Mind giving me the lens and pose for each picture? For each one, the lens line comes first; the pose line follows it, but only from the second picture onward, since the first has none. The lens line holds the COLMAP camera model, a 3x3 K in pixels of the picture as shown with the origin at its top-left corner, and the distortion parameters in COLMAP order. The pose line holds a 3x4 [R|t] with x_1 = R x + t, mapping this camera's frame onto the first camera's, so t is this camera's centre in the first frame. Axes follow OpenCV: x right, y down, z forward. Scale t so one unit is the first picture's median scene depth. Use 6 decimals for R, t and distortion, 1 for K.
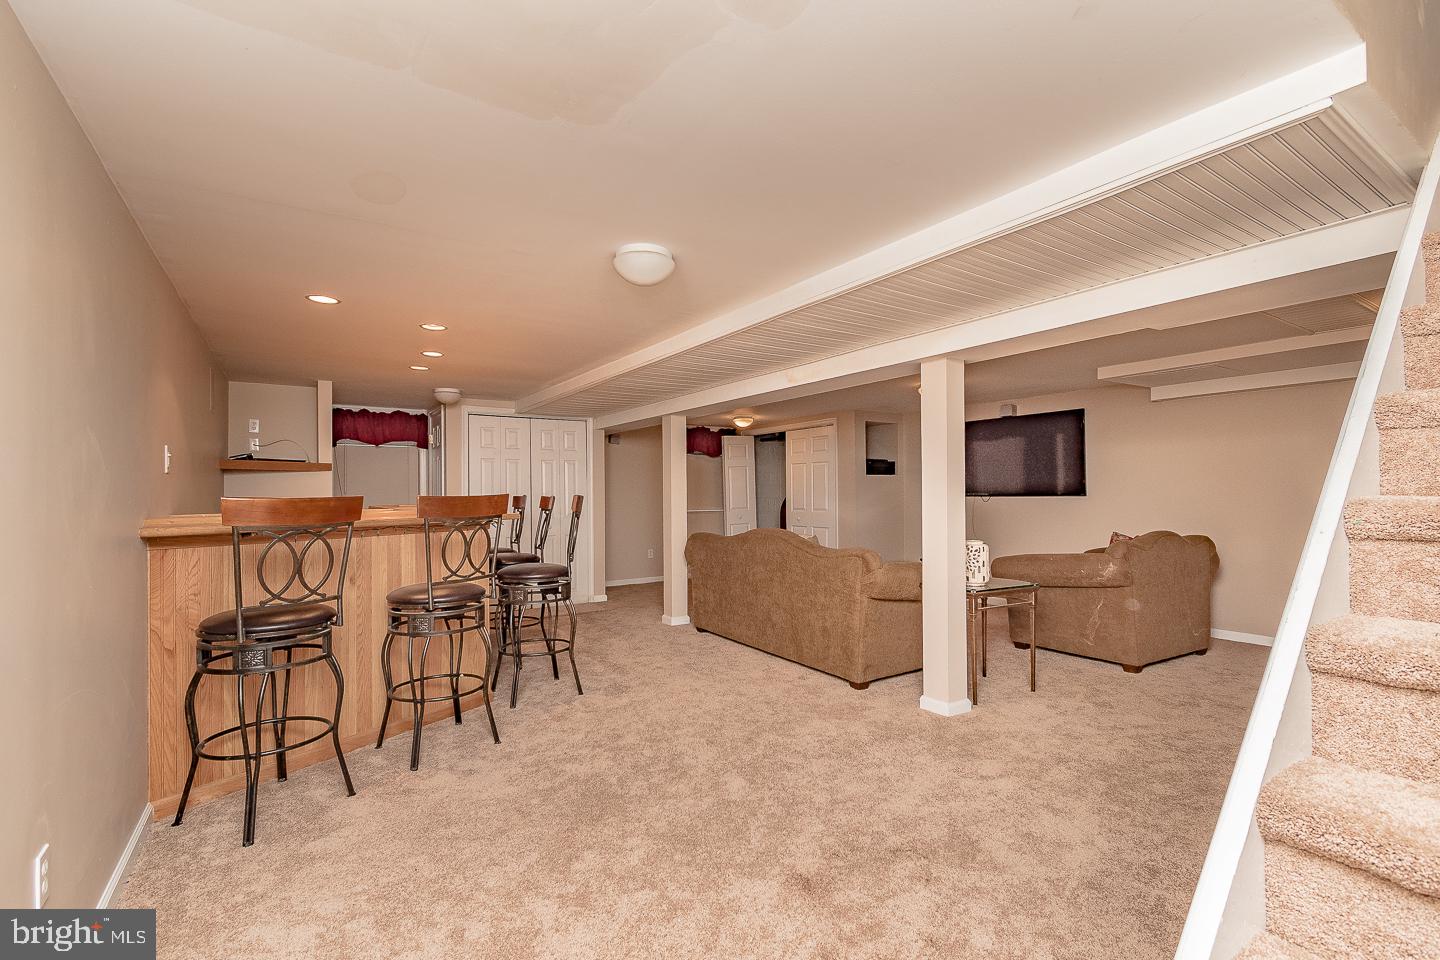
lens RADIAL K [[650.7, 0, 725.5], [0, 650.7, 487.8], [0, 0, 1]] dist [0.002305, -0.000605]
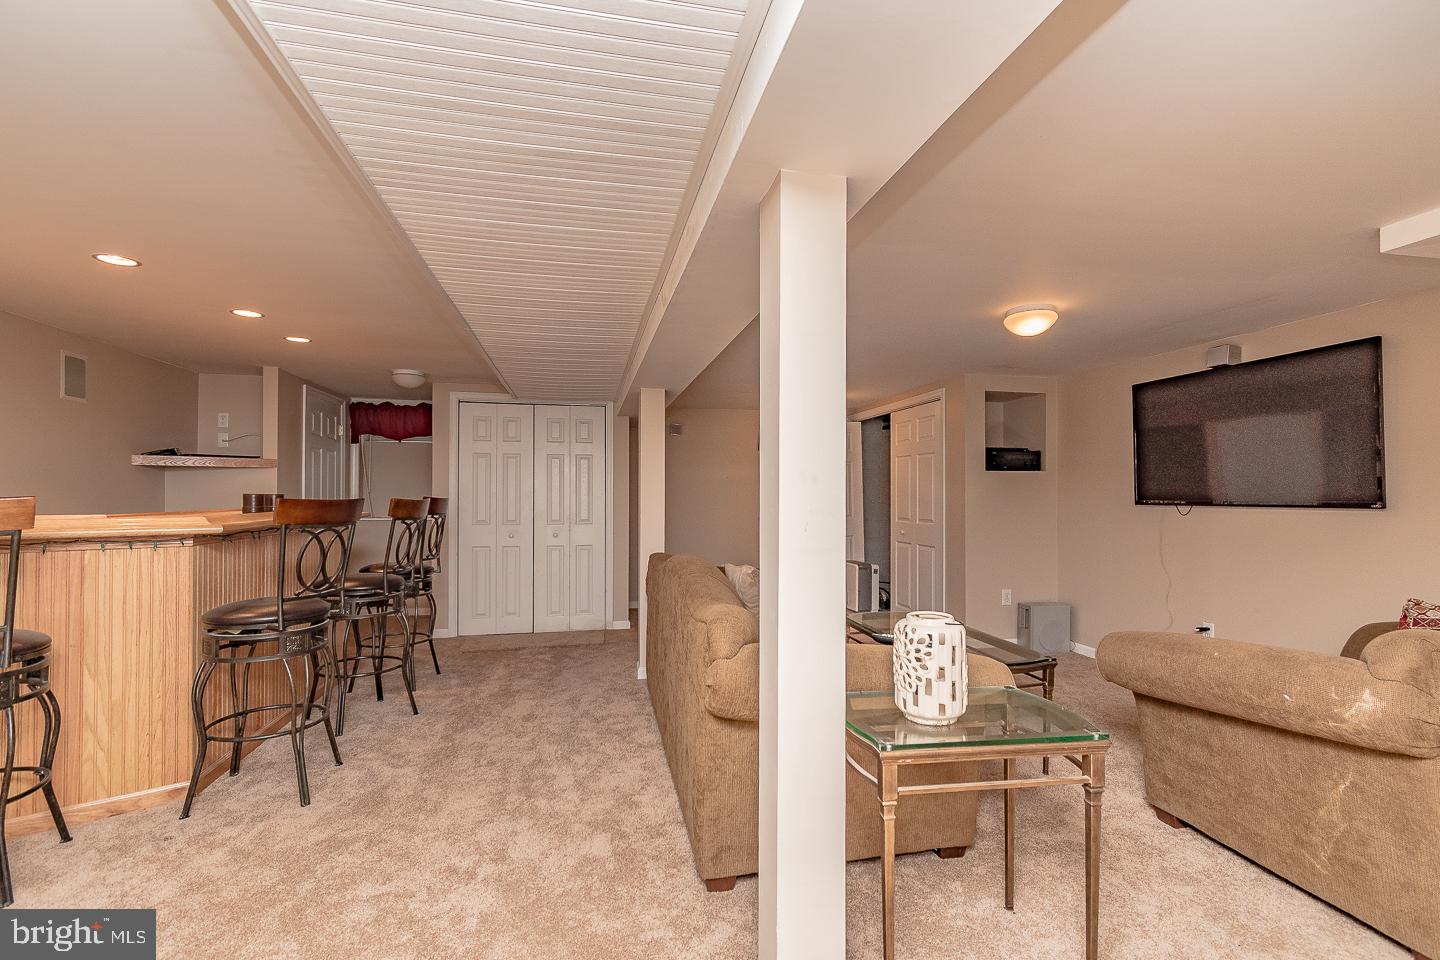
lens RADIAL K [[650.7, 0, 725.5], [0, 650.7, 487.8], [0, 0, 1]] dist [0.002305, -0.000605]
pose [[0.932457, 0.005146, -0.361245, 0.237325], [-0.005397, 0.999985, 0.000313, -0.001482], [0.361241, 0.001658, 0.932471, 0.316853]]
